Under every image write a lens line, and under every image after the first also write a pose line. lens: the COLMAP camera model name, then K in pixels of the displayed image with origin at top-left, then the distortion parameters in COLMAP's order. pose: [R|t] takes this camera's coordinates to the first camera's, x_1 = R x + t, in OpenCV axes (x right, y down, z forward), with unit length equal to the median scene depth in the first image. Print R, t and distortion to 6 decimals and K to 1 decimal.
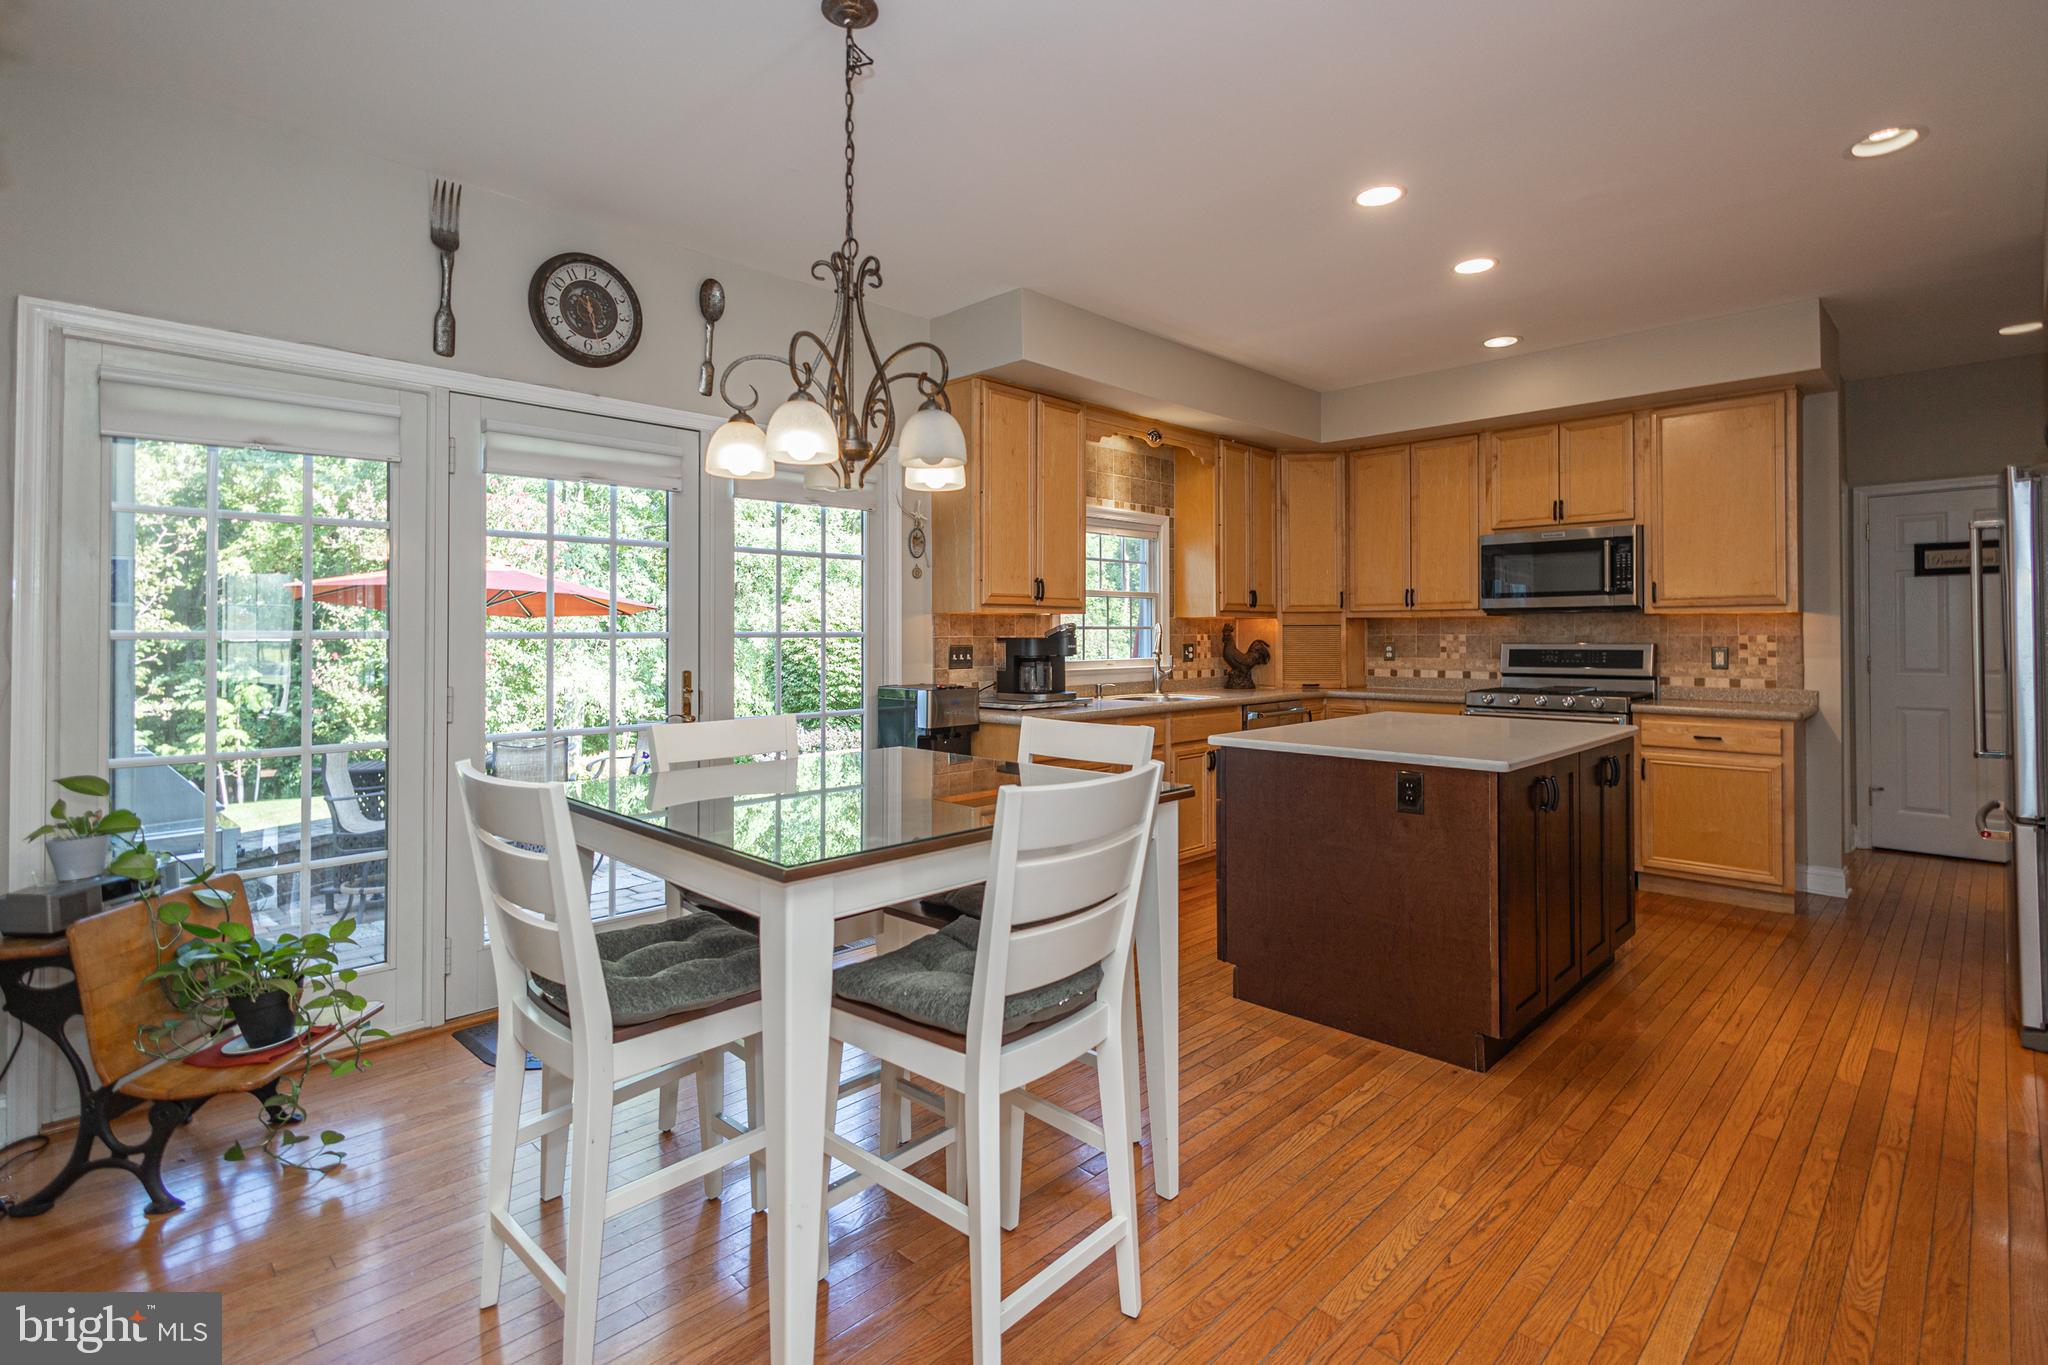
lens RADIAL K [[946.2, 0, 1017.7], [0, 946.2, 623.3], [0, 0, 1]] dist [0.005555, -0.001045]
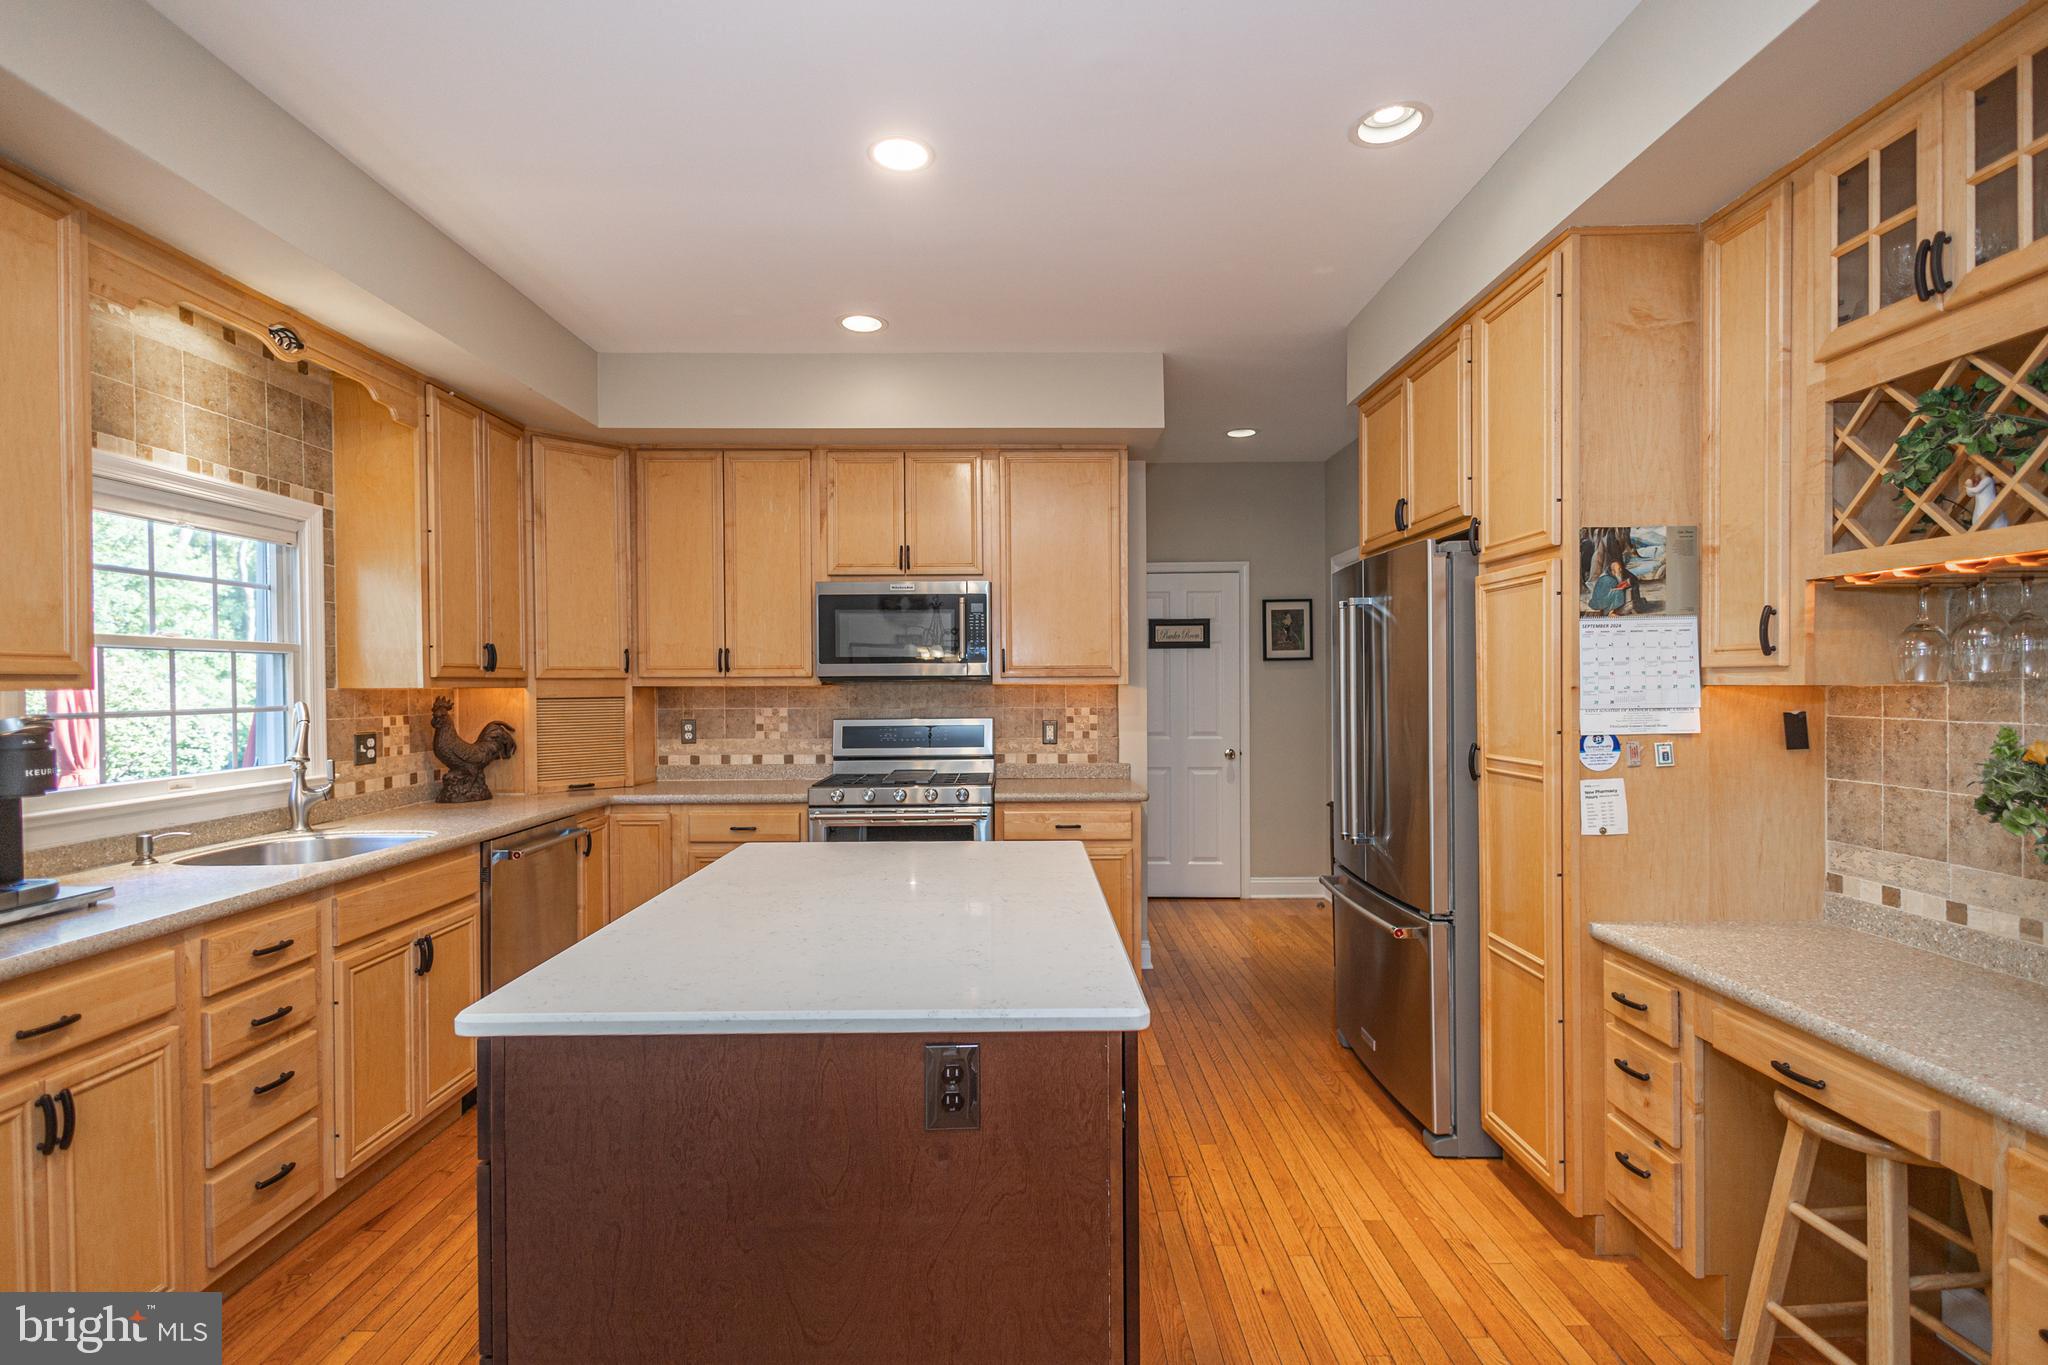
lens RADIAL K [[945.7, 0, 1012.5], [0, 945.7, 696.3], [0, 0, 1]] dist [0.010047, -0.000181]
pose [[0.703432, -0.011624, 0.710667, 0.050981], [-0.004355, 0.999777, 0.020664, -0.016323], [-0.710749, -0.017631, 0.703225, 0.344665]]
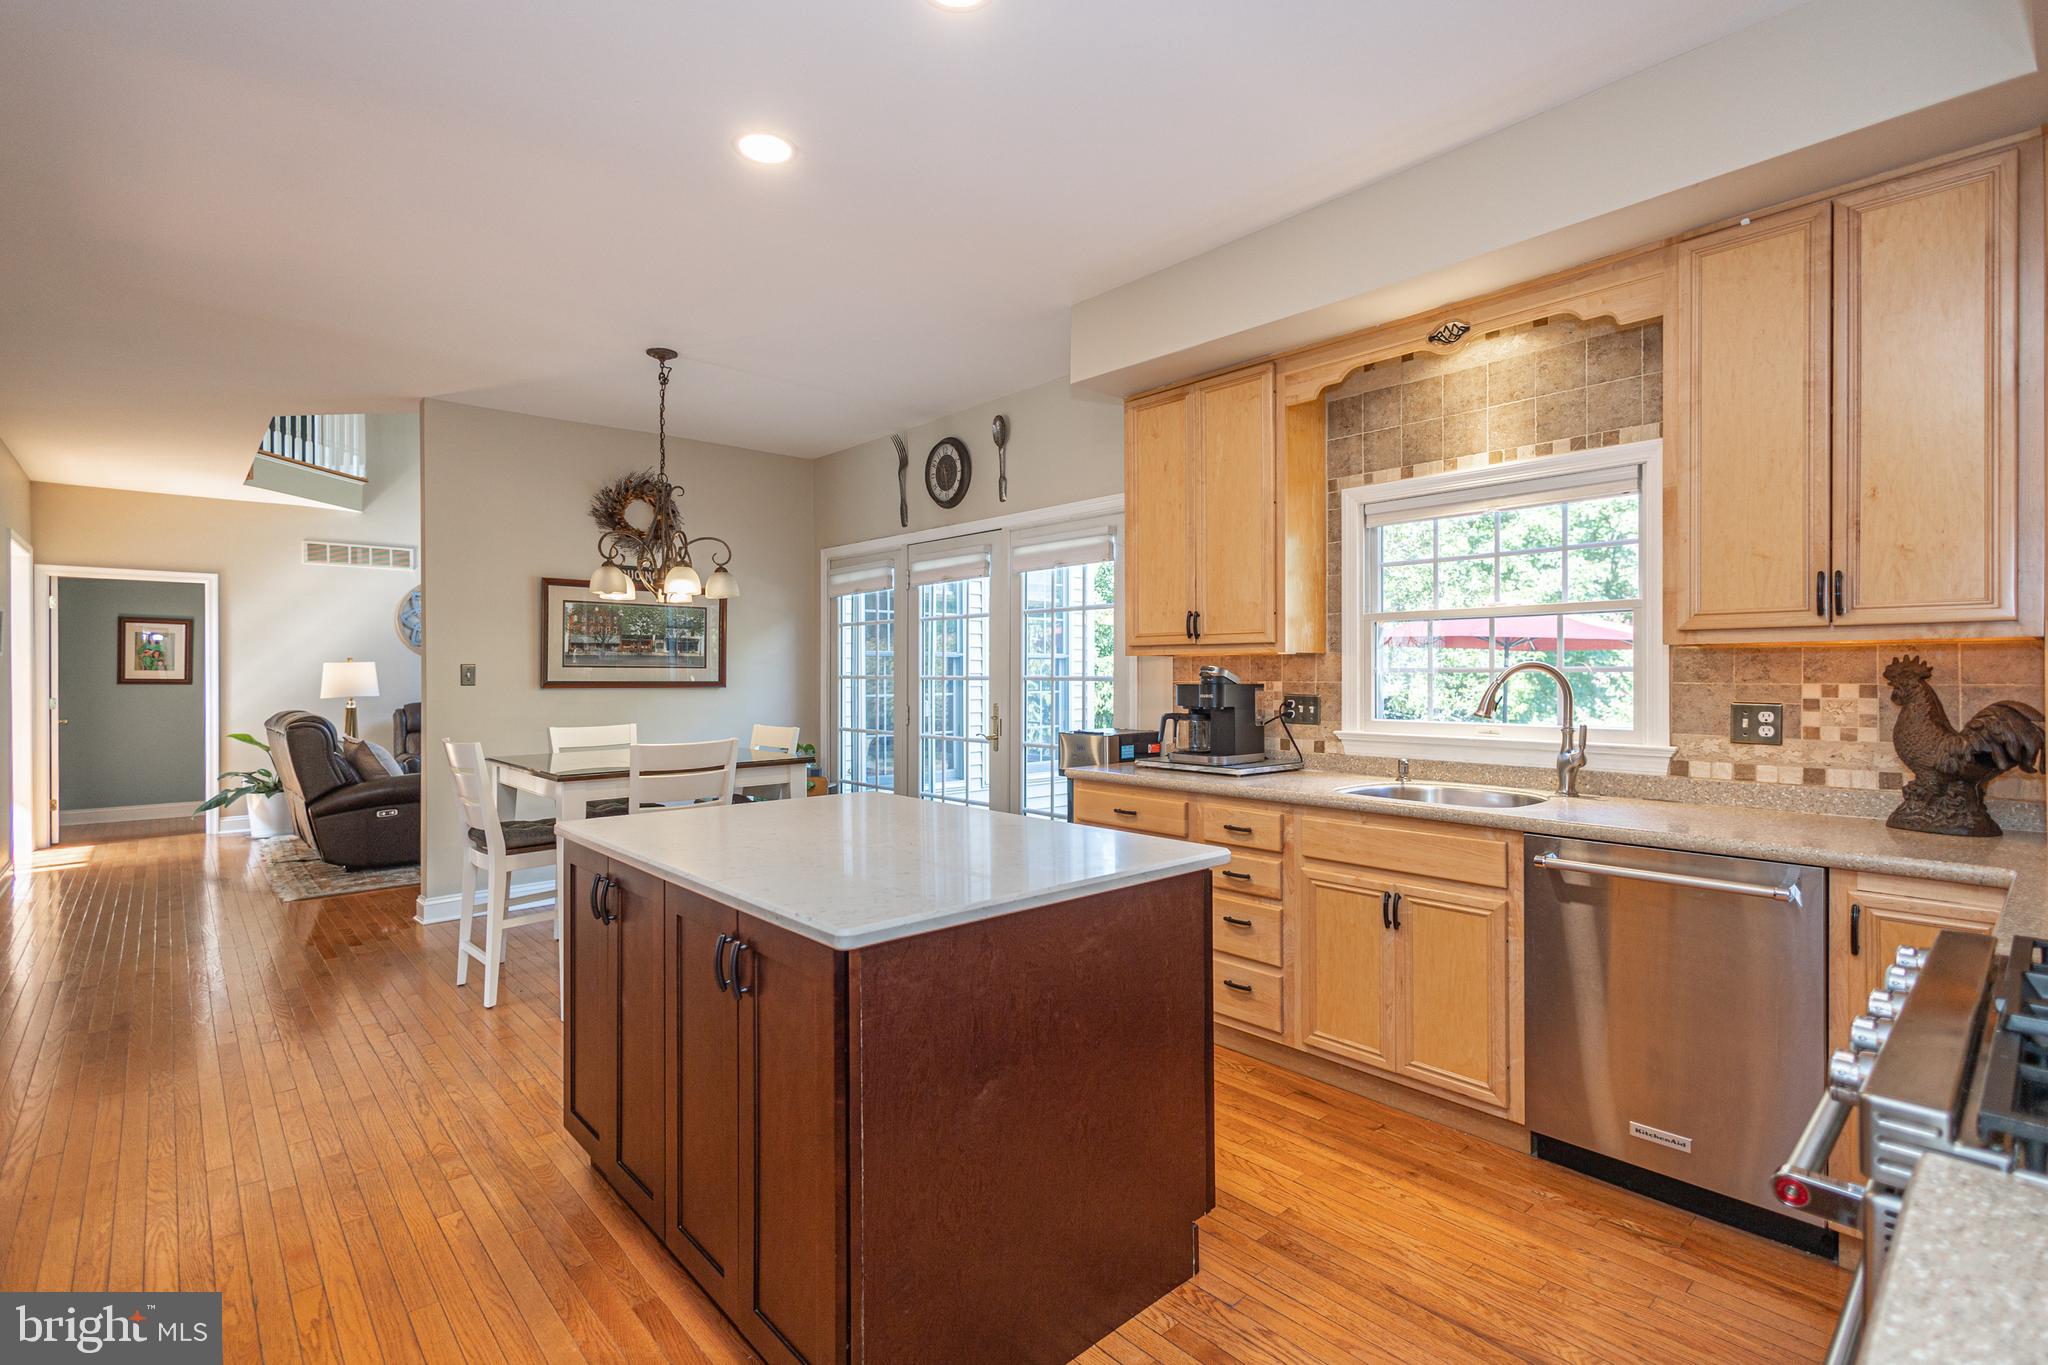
lens RADIAL K [[951.6, 0, 1022.0], [0, 951.6, 675.1], [0, 0, 1]] dist [0.002898, -0.001129]
pose [[-0.041836, 0.005479, -0.999109, 0.708315], [0.014417, 0.999884, 0.004880, 0.000691], [0.999020, -0.014200, -0.041910, 0.742748]]
